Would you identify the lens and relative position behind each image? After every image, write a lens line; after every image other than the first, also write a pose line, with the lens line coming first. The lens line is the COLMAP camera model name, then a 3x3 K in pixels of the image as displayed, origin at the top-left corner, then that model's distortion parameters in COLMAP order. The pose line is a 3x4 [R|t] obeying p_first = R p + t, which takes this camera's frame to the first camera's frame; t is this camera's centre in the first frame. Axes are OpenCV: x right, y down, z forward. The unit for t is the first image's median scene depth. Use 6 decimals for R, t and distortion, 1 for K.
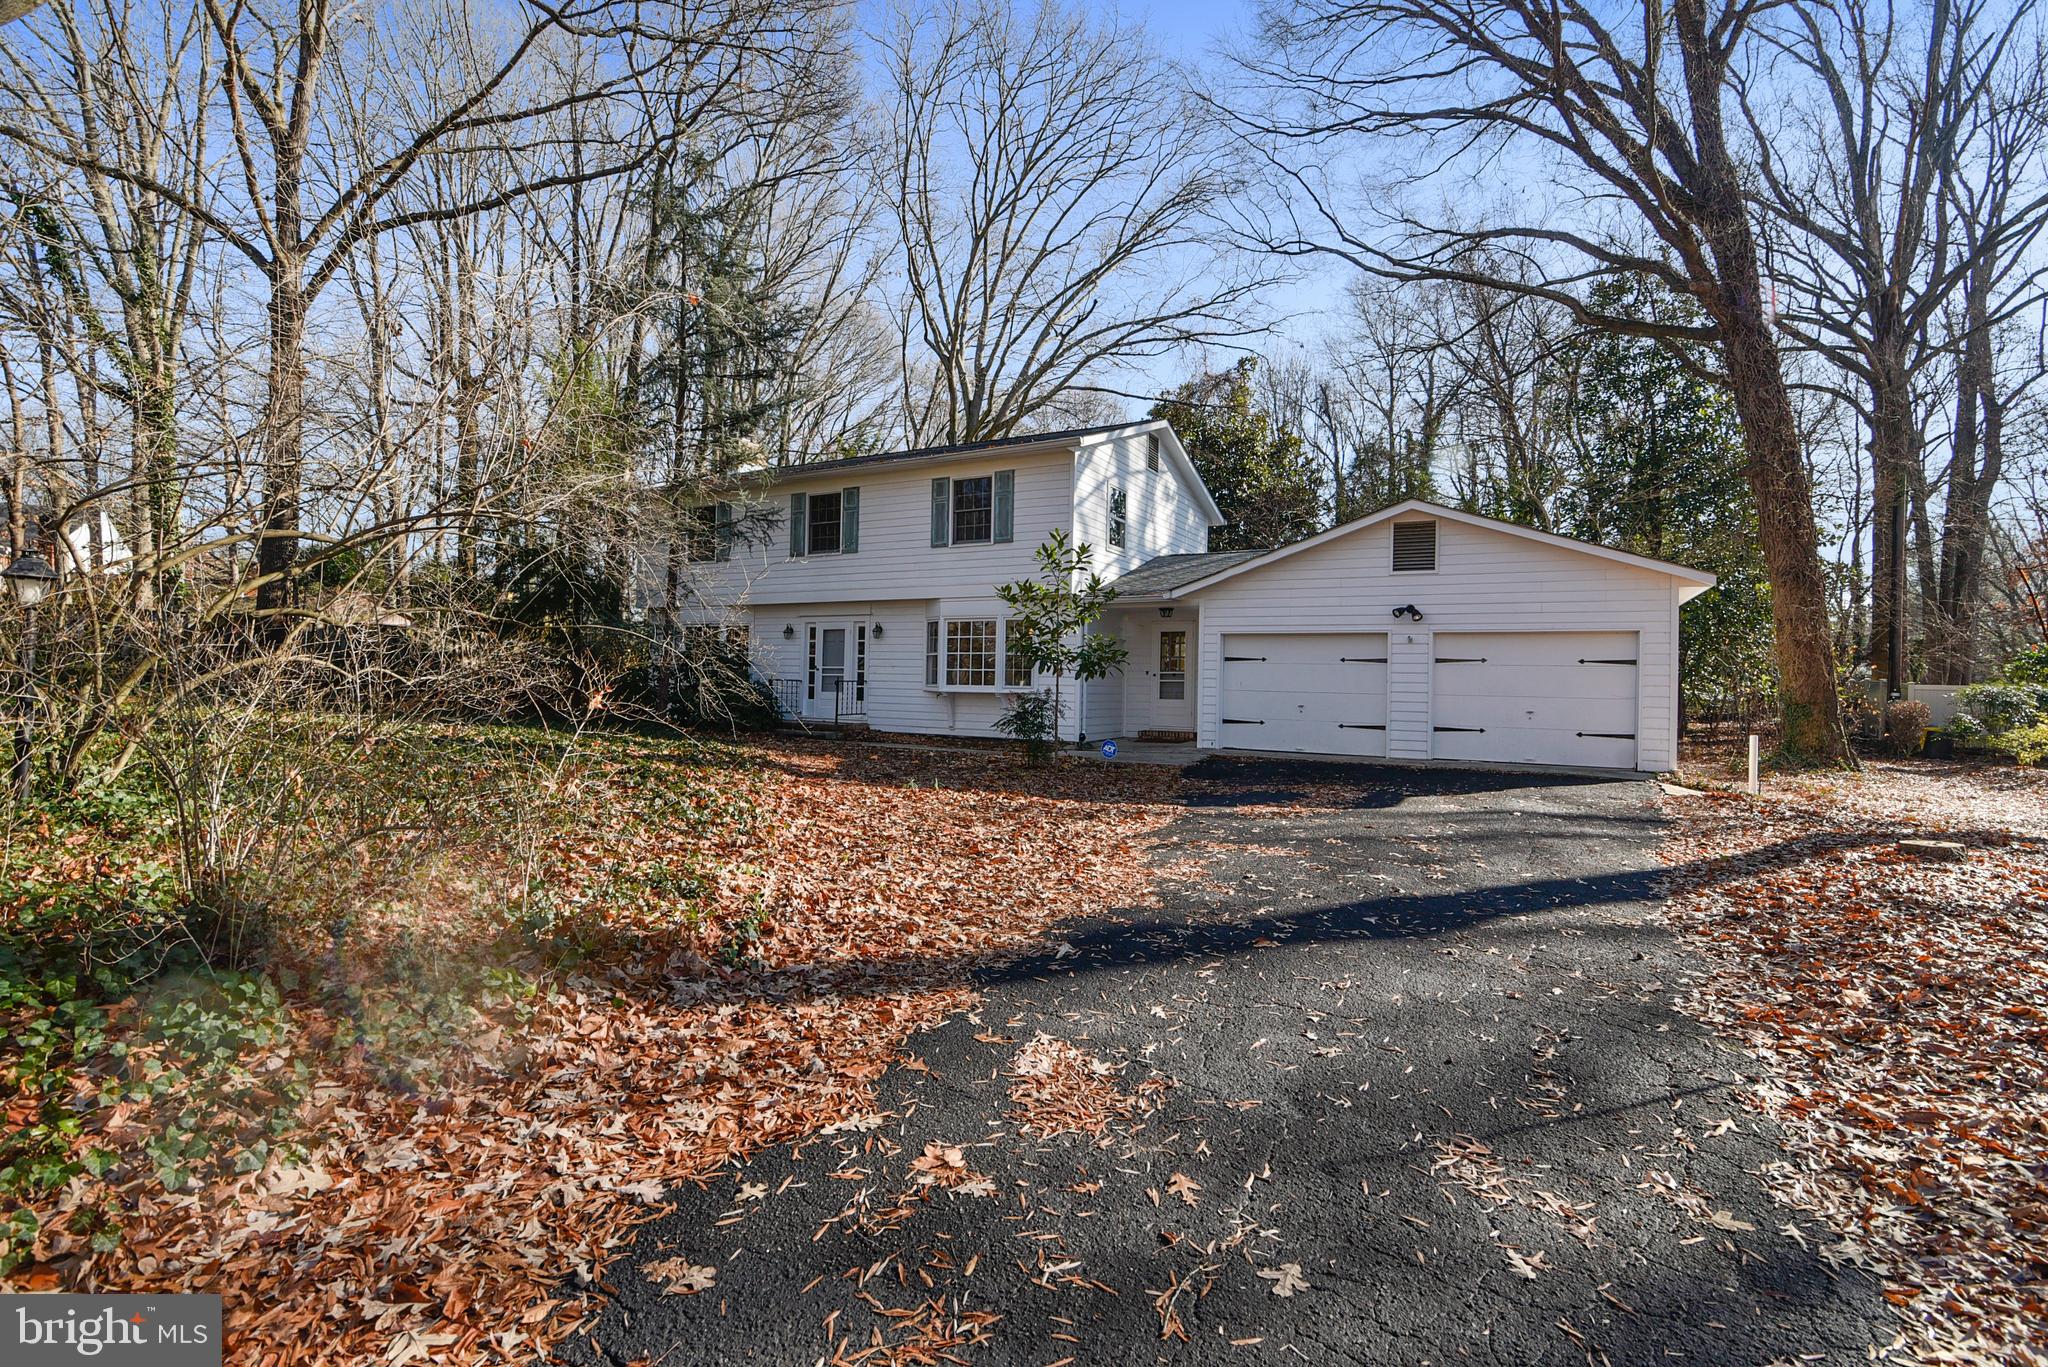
lens RADIAL K [[943.9, 0, 1025.1], [0, 943.9, 683.5], [0, 0, 1]] dist [0.002170, 0.000384]
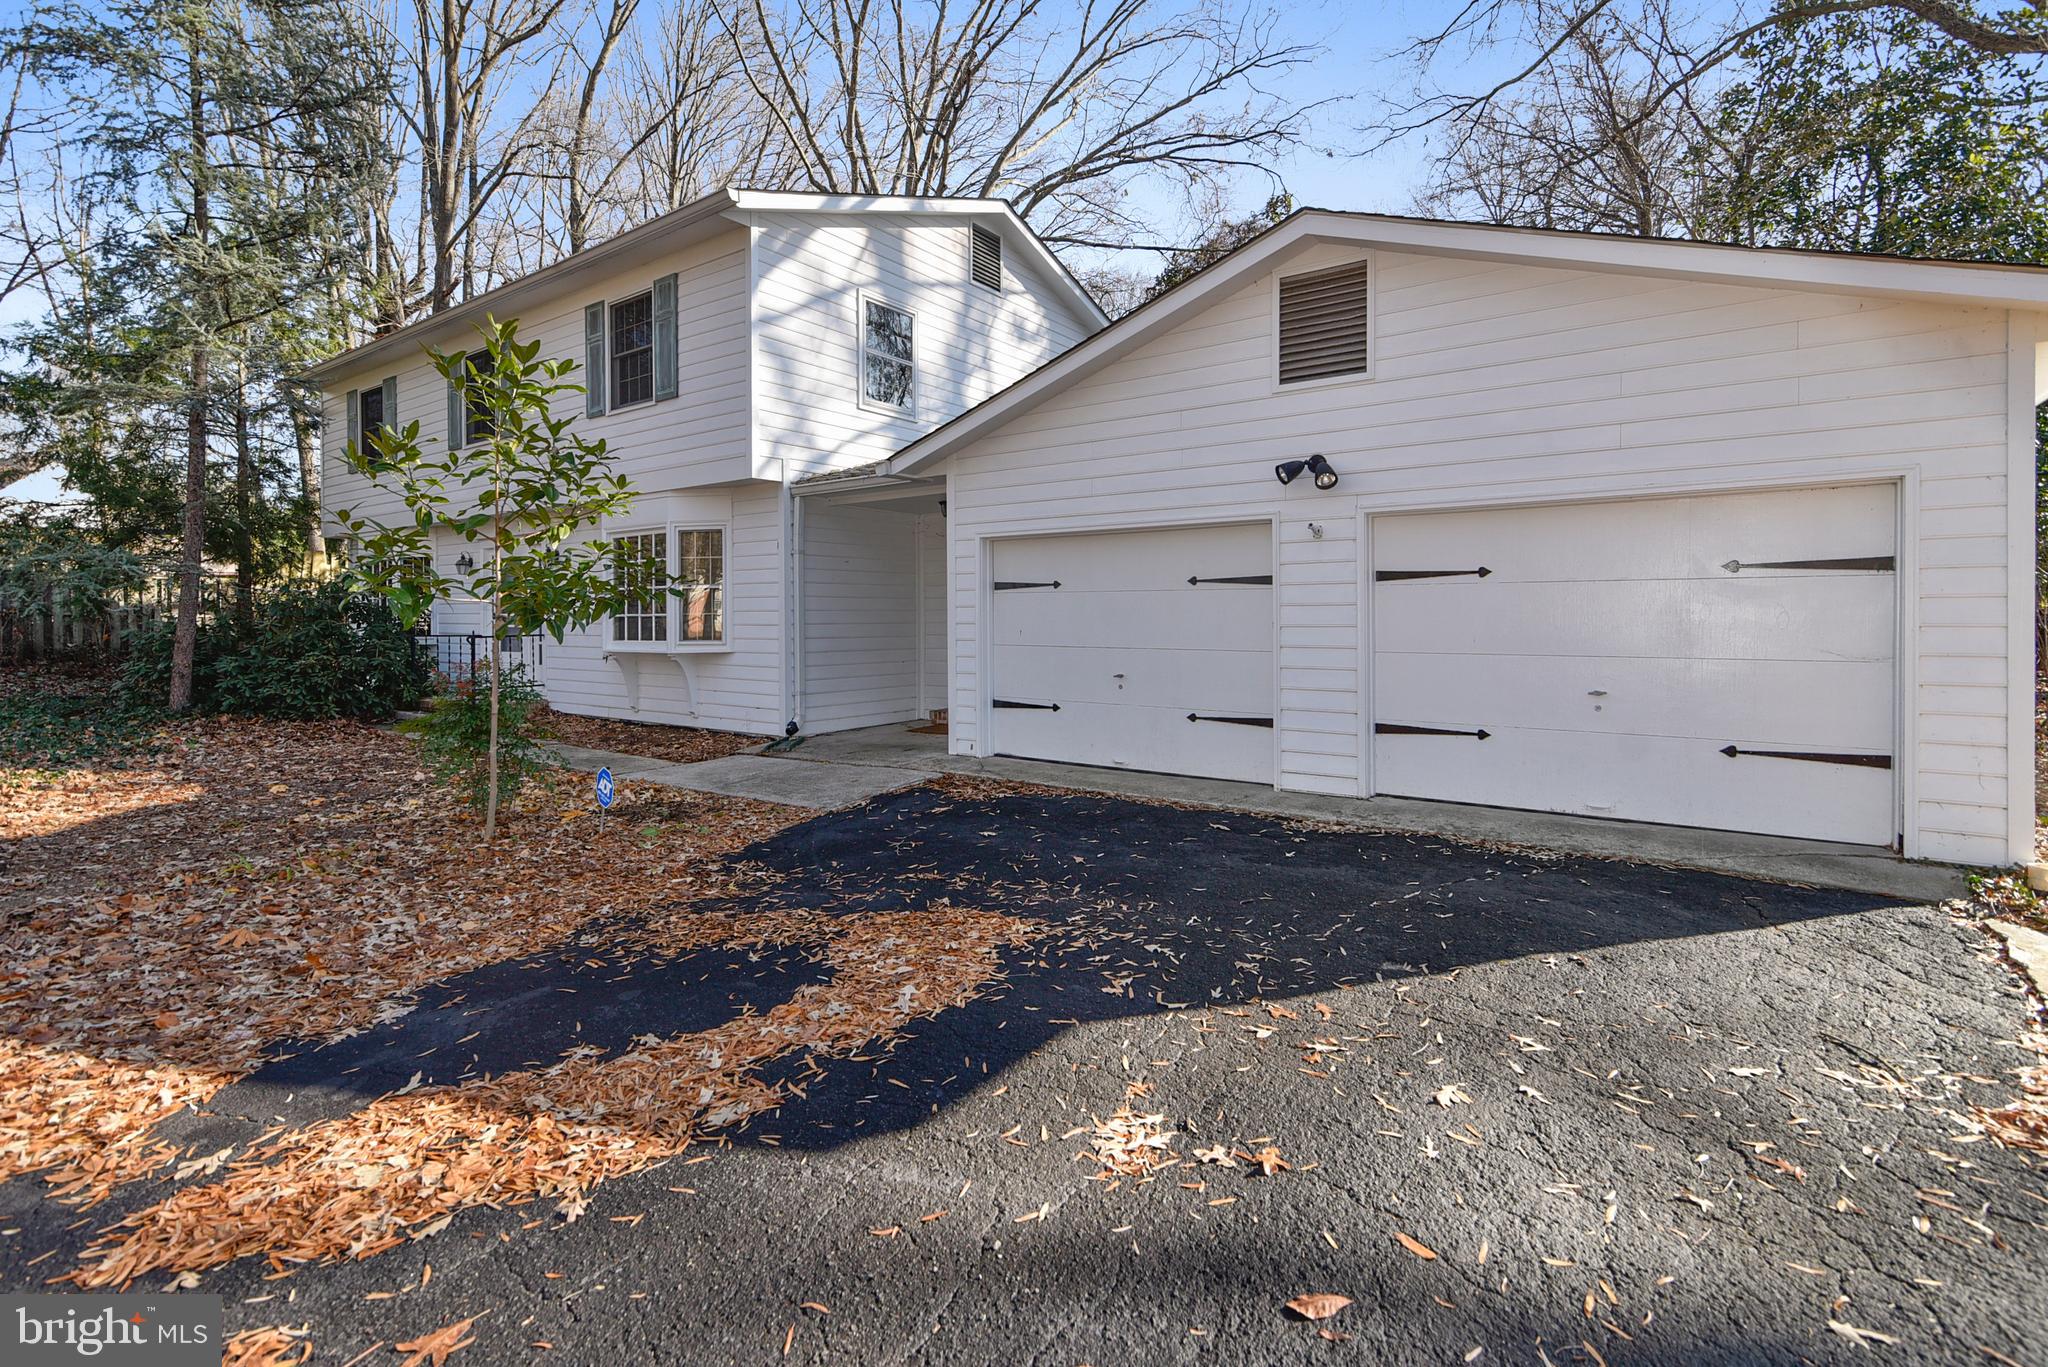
lens RADIAL K [[943.9, 0, 1002.1], [0, 943.9, 623.0], [0, 0, 1]] dist [0.002170, 0.000384]
pose [[0.987556, -0.021537, -0.155784, 0.302973], [0.022039, 0.999756, 0.001496, -0.005931], [0.155714, -0.004911, 0.987790, 0.488399]]
